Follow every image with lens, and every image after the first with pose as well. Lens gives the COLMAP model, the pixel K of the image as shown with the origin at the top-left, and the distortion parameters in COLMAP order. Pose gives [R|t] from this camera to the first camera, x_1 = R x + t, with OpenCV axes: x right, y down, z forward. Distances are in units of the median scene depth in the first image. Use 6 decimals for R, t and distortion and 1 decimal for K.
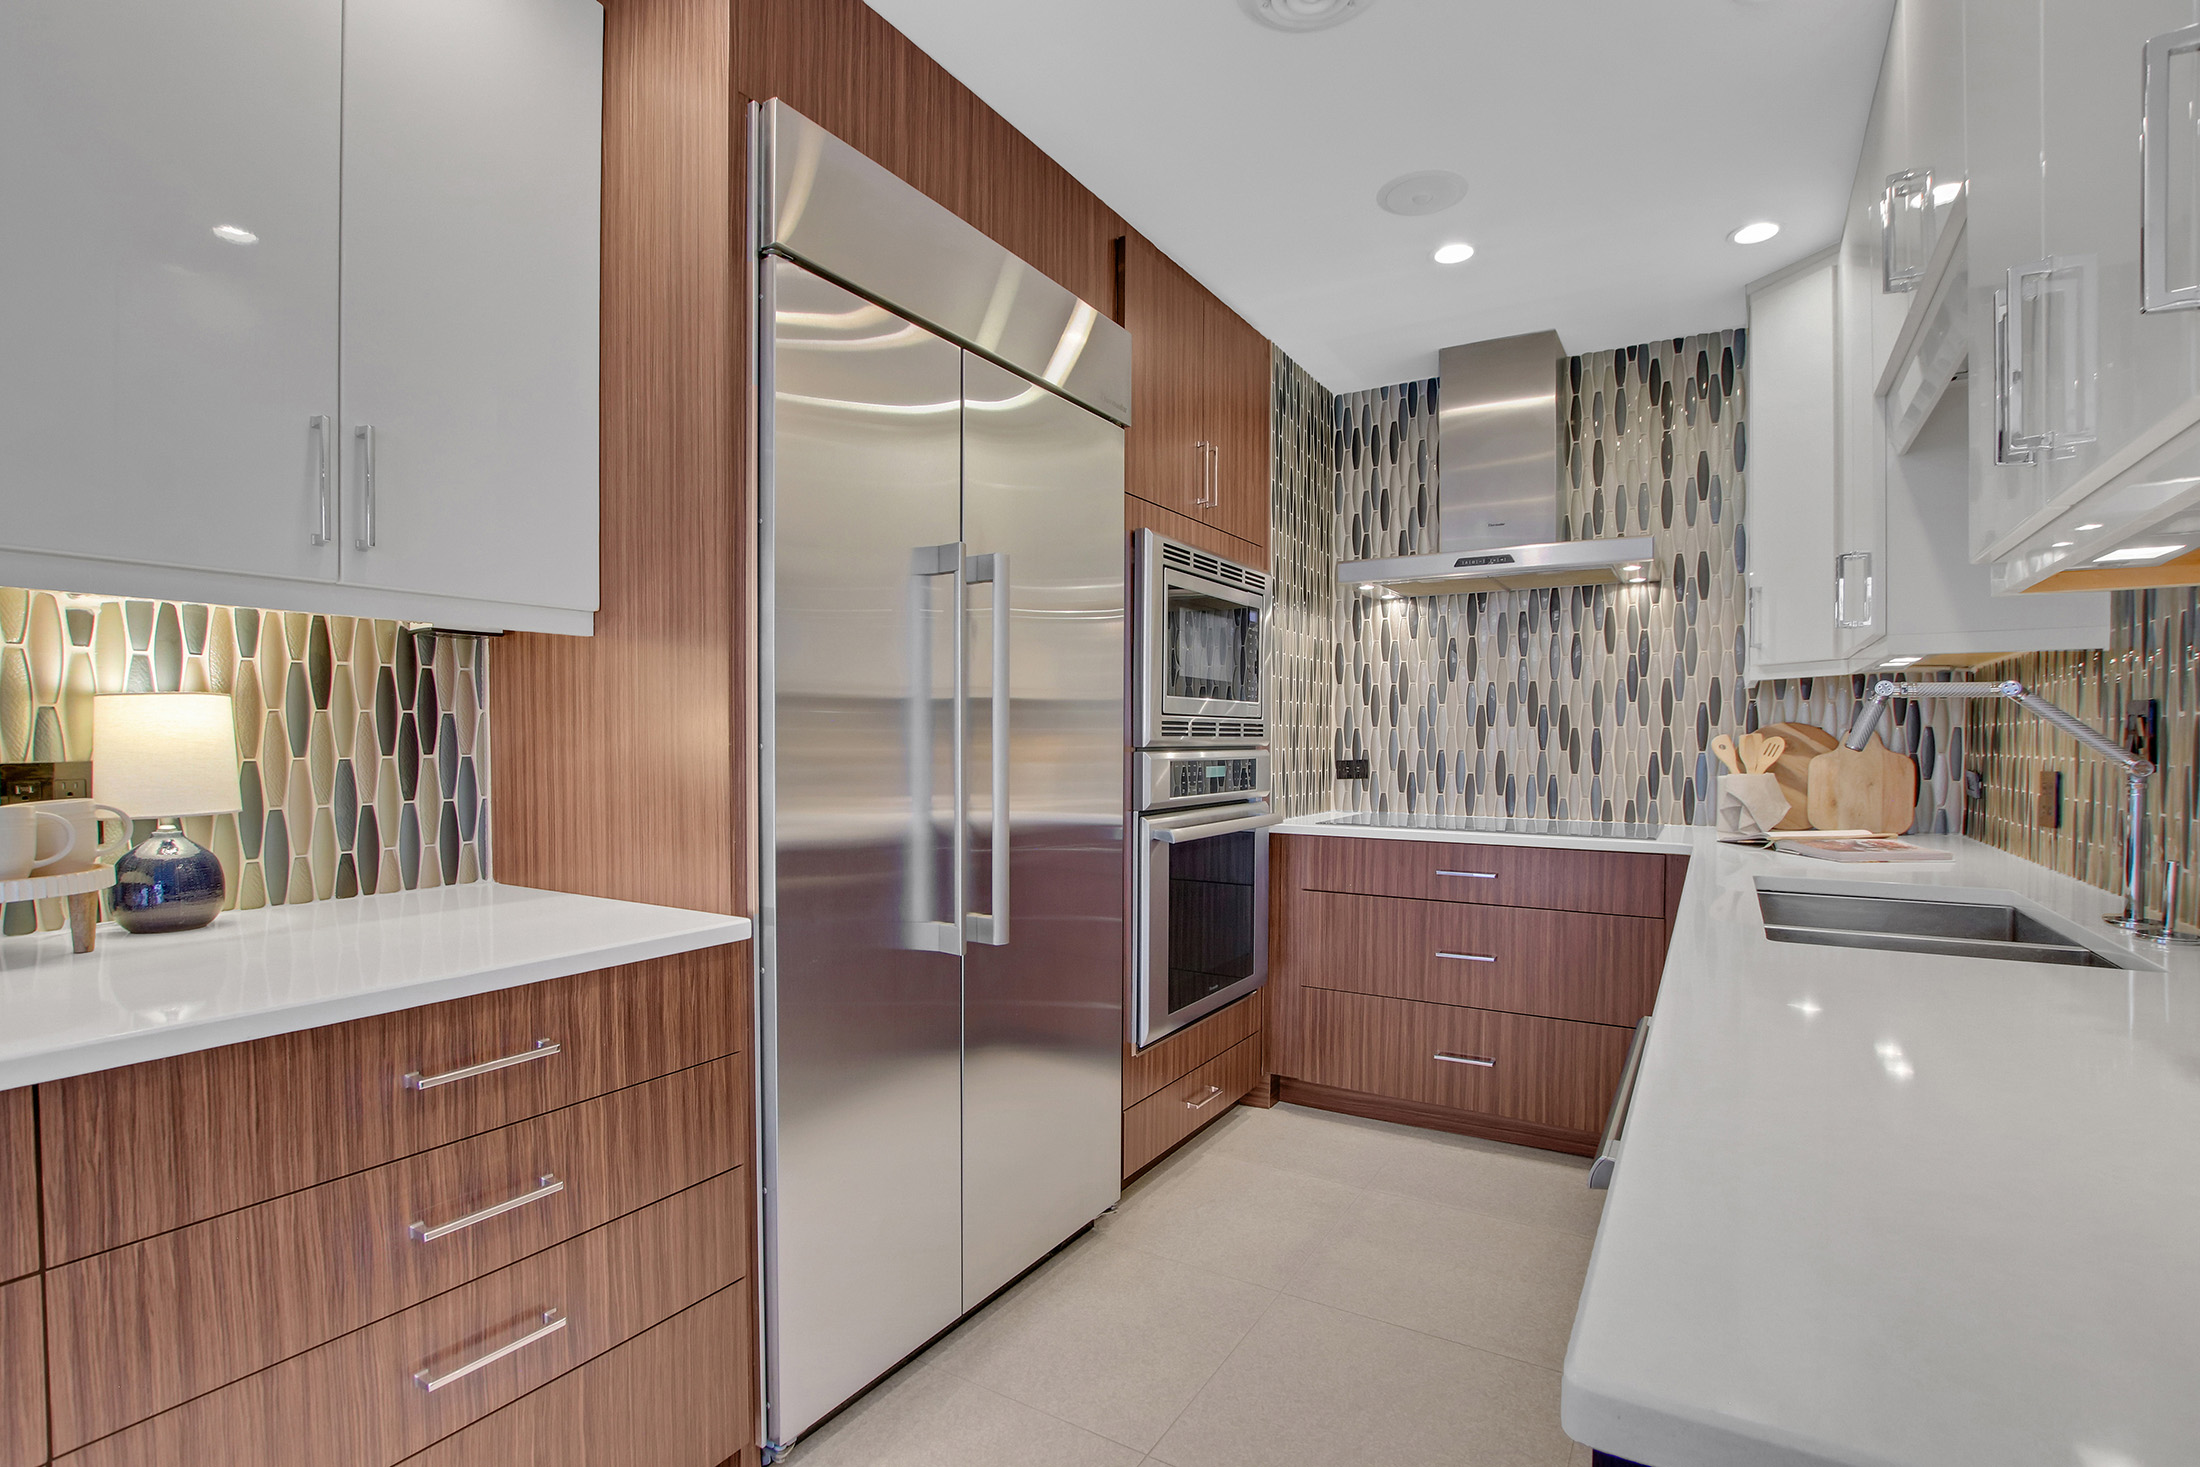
lens RADIAL K [[1034.7, 0, 1097.3], [0, 1034.7, 758.6], [0, 0, 1]] dist [-0.036610, 0.007331]
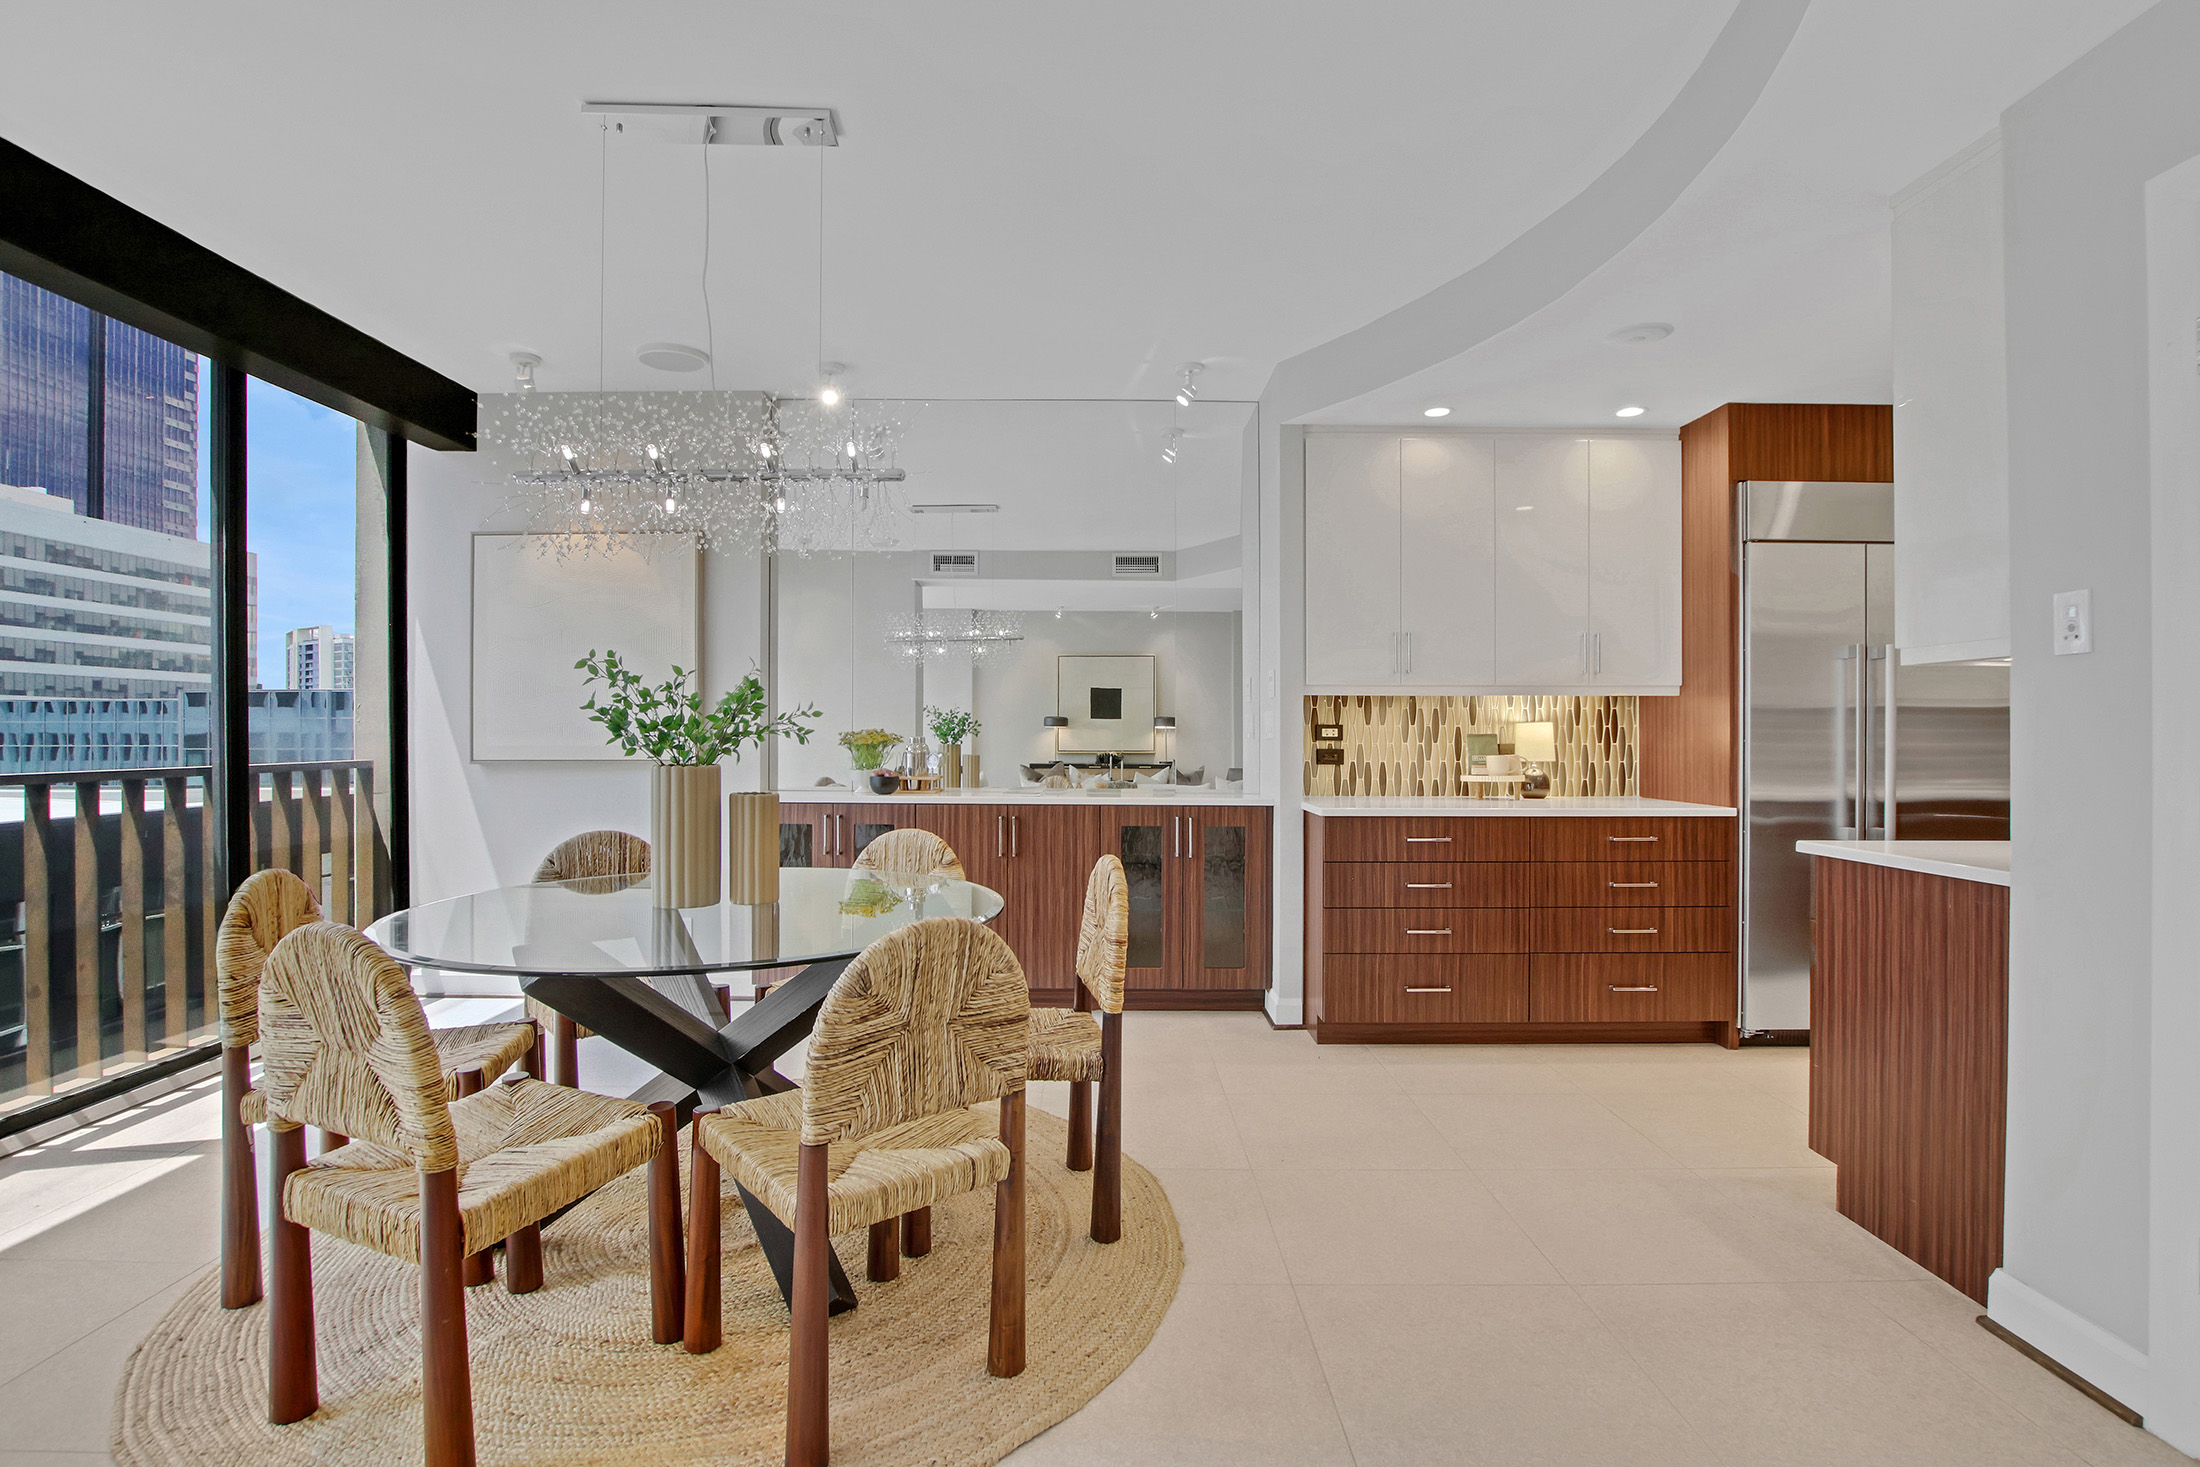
lens RADIAL K [[1034.7, 0, 1068.9], [0, 1034.7, 728.4], [0, 0, 1]] dist [-0.036610, 0.007331]
pose [[0.497239, -0.003491, -0.867607, 0.546089], [-0.020410, 0.999668, -0.015720, 0.016671], [0.867374, 0.025524, 0.497002, -0.896217]]
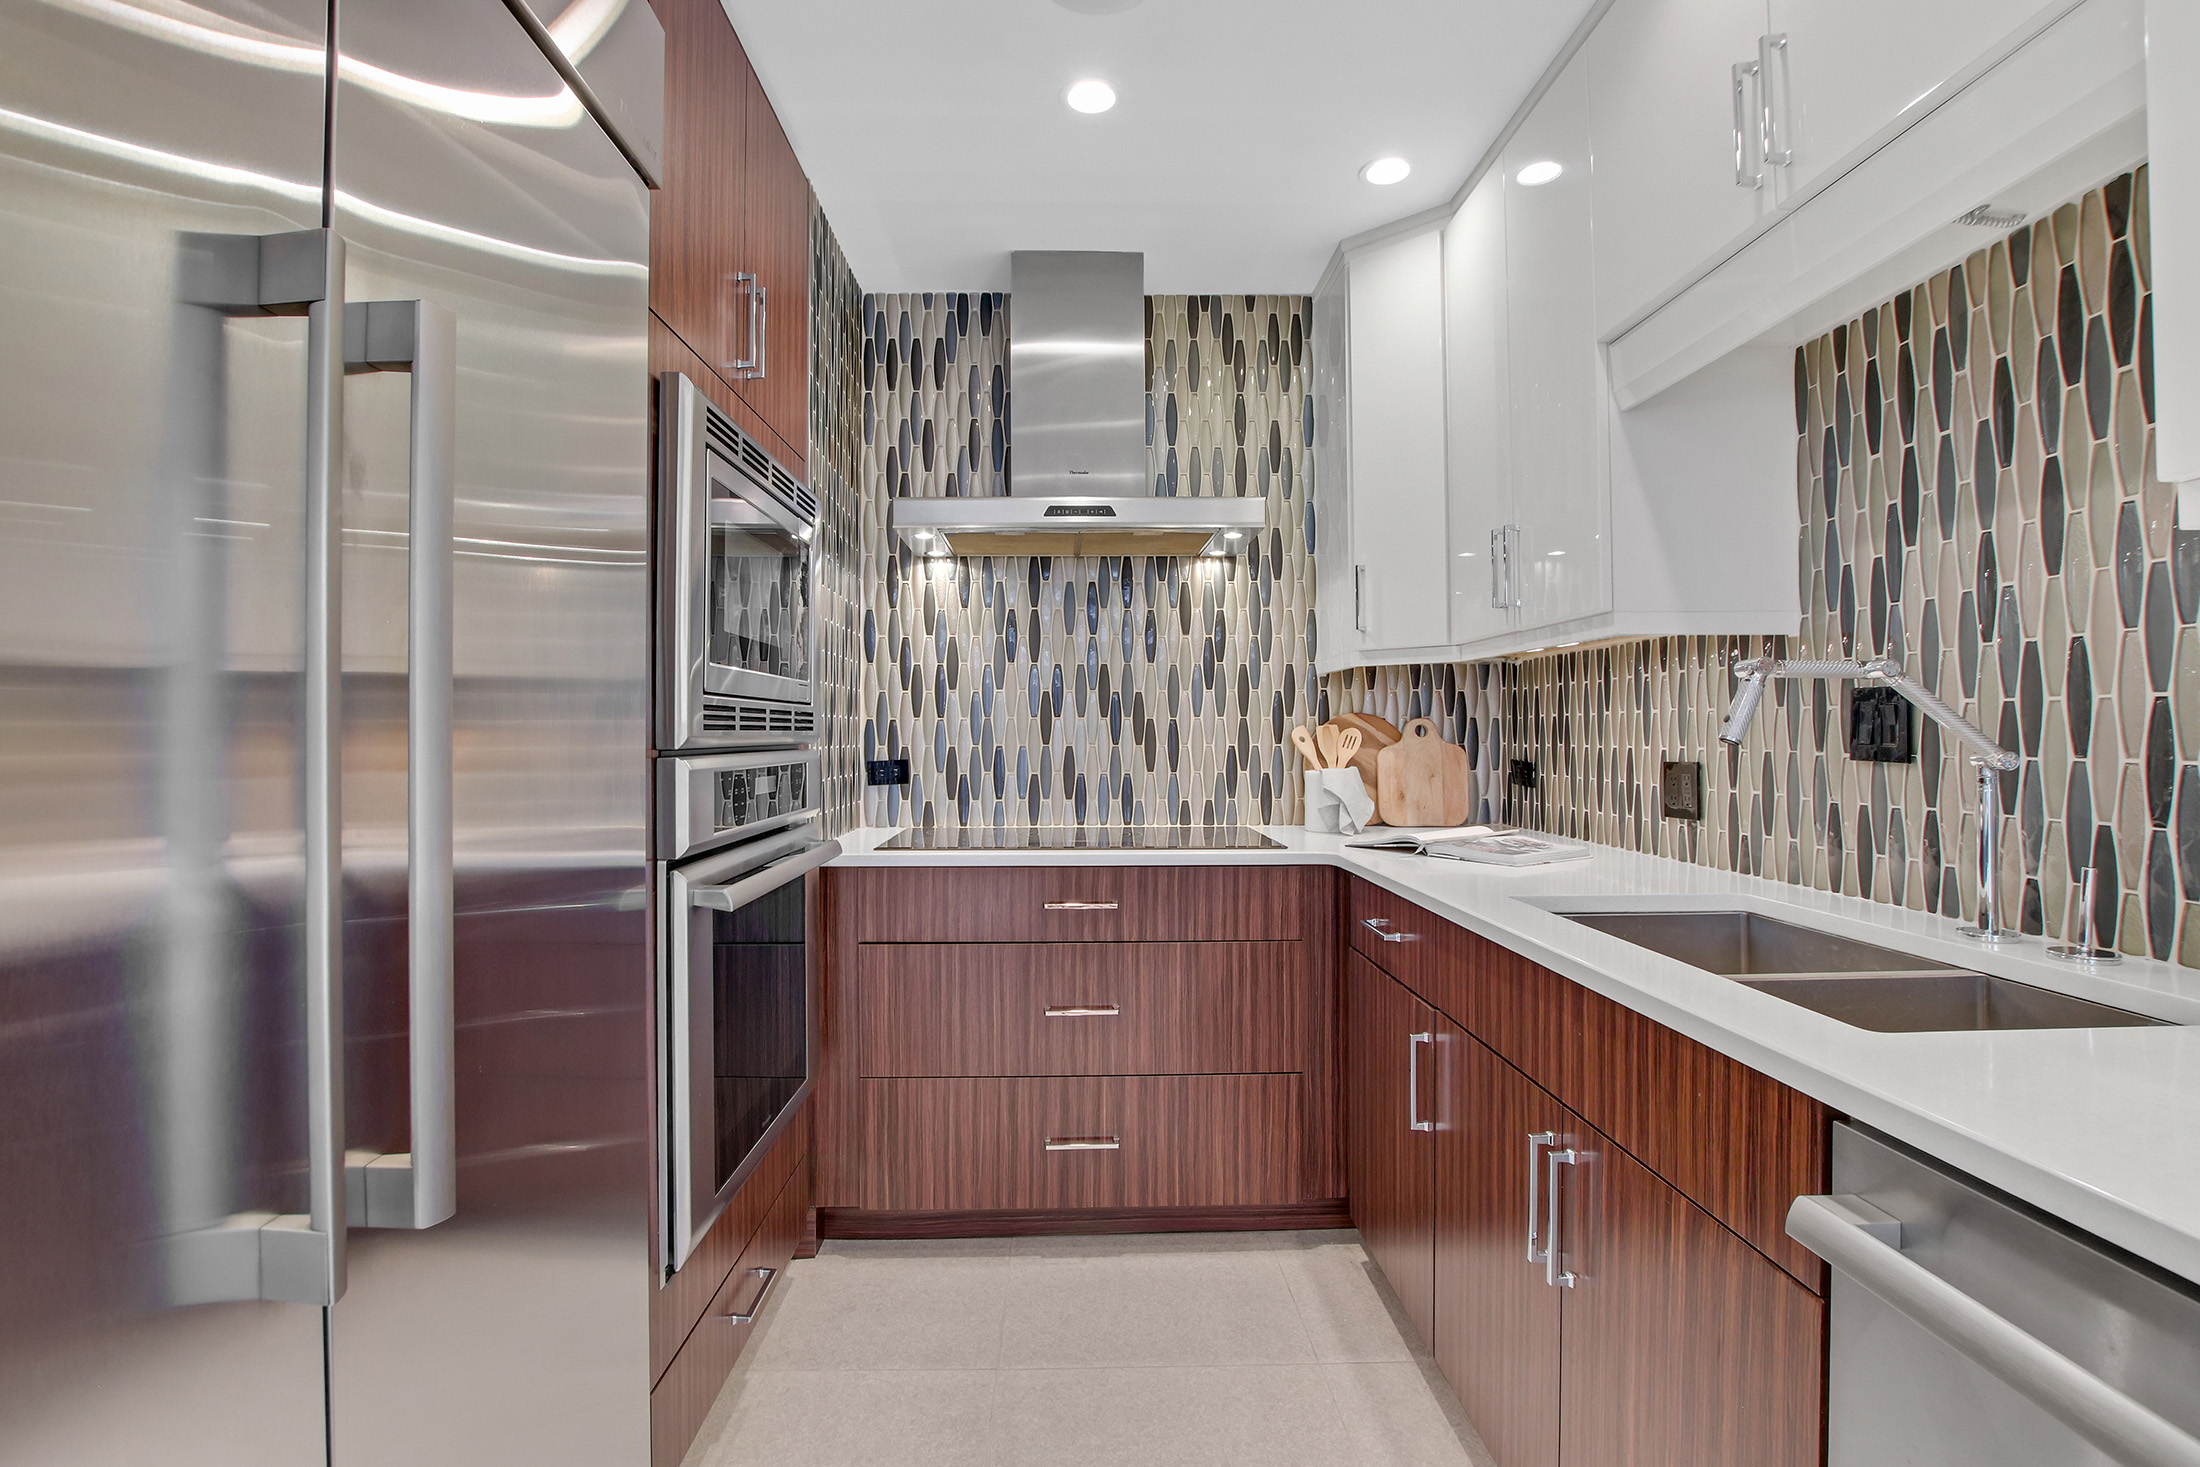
lens RADIAL K [[1034.7, 0, 1084.4], [0, 1034.7, 723.9], [0, 0, 1]] dist [-0.036610, 0.007331]
pose [[0.843087, -0.000935, 0.537776, -0.063586], [0.015600, 0.999620, -0.022719, -0.007891], [-0.537551, 0.027543, 0.842782, 0.348387]]
